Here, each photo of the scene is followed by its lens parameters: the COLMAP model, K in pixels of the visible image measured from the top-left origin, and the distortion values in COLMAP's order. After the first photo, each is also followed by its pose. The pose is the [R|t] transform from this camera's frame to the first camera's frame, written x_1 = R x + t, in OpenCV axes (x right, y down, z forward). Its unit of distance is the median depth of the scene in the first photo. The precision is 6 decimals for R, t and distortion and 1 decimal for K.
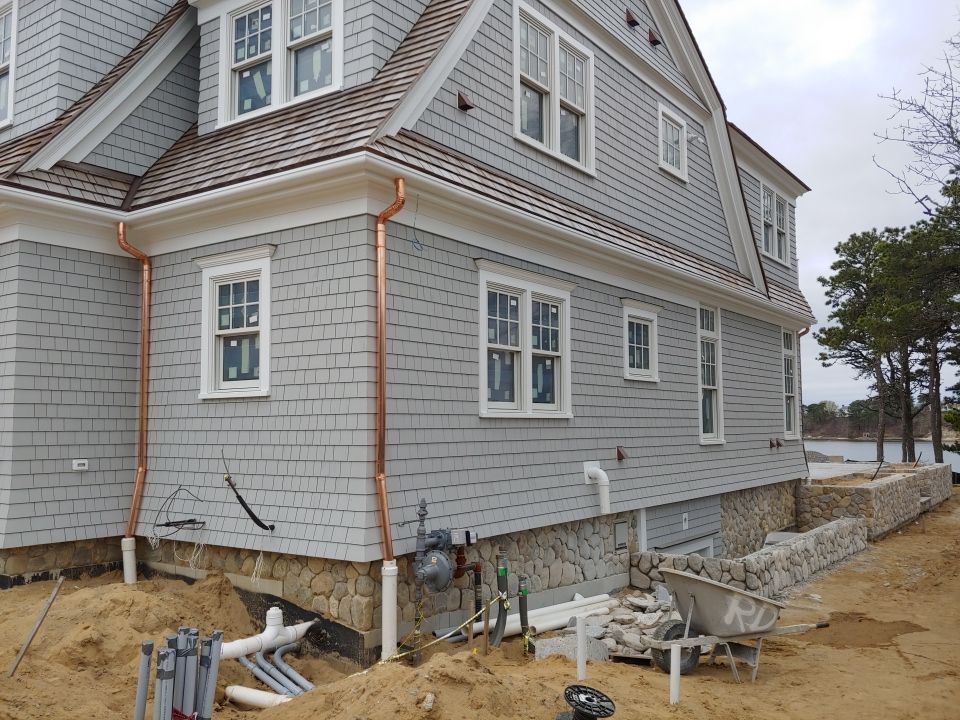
lens RADIAL K [[835.8, 0, 482.5], [0, 835.8, 365.5], [0, 0, 1]] dist [0.087592, -0.162195]
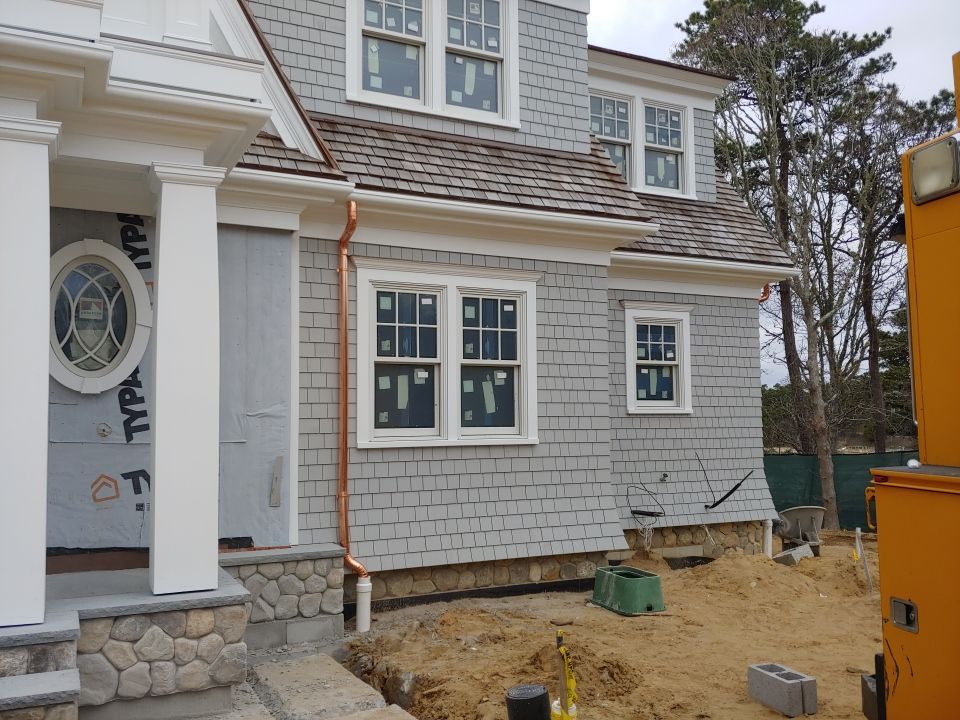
lens RADIAL K [[840.1, 0, 492.9], [0, 840.1, 371.9], [0, 0, 1]] dist [0.145718, -0.266667]
pose [[0.462954, 0.054503, 0.884705, -1.556908], [-0.058638, 0.997804, -0.030787, 0.028496], [-0.884441, -0.037624, 0.465133, 0.609965]]
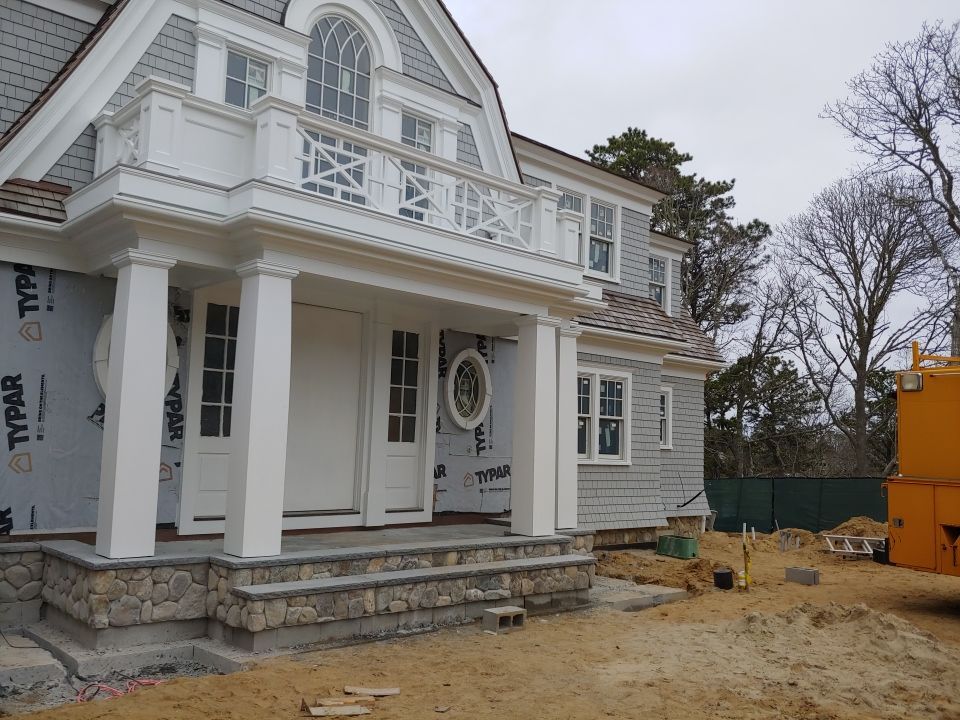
lens RADIAL K [[852.2, 0, 494.4], [0, 852.2, 377.6], [0, 0, 1]] dist [0.089220, -0.181533]
pose [[0.198320, 0.092701, 0.975744, -2.476770], [-0.103163, 0.991962, -0.073274, 0.059612], [-0.974693, -0.086129, 0.206290, 0.954506]]
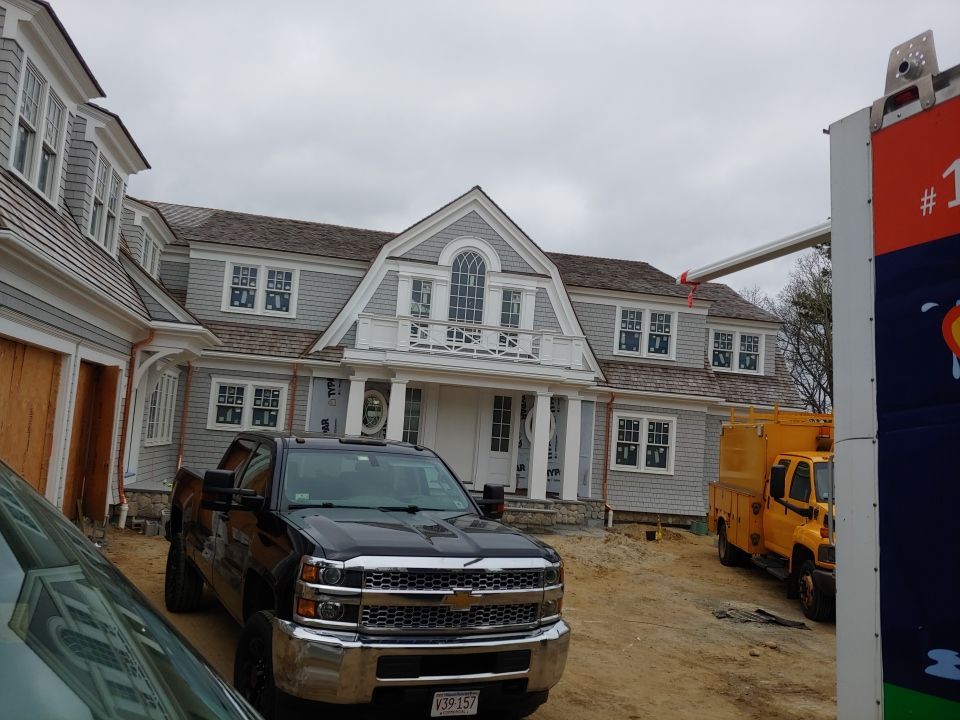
lens RADIAL K [[845.1, 0, 476.2], [0, 845.1, 363.1], [0, 0, 1]] dist [0.241444, -0.003131]
pose [[0.687762, 0.124218, 0.715229, -3.235434], [-0.133377, 0.990101, -0.043701, -0.079739], [-0.713578, -0.065339, 0.697522, -0.506182]]
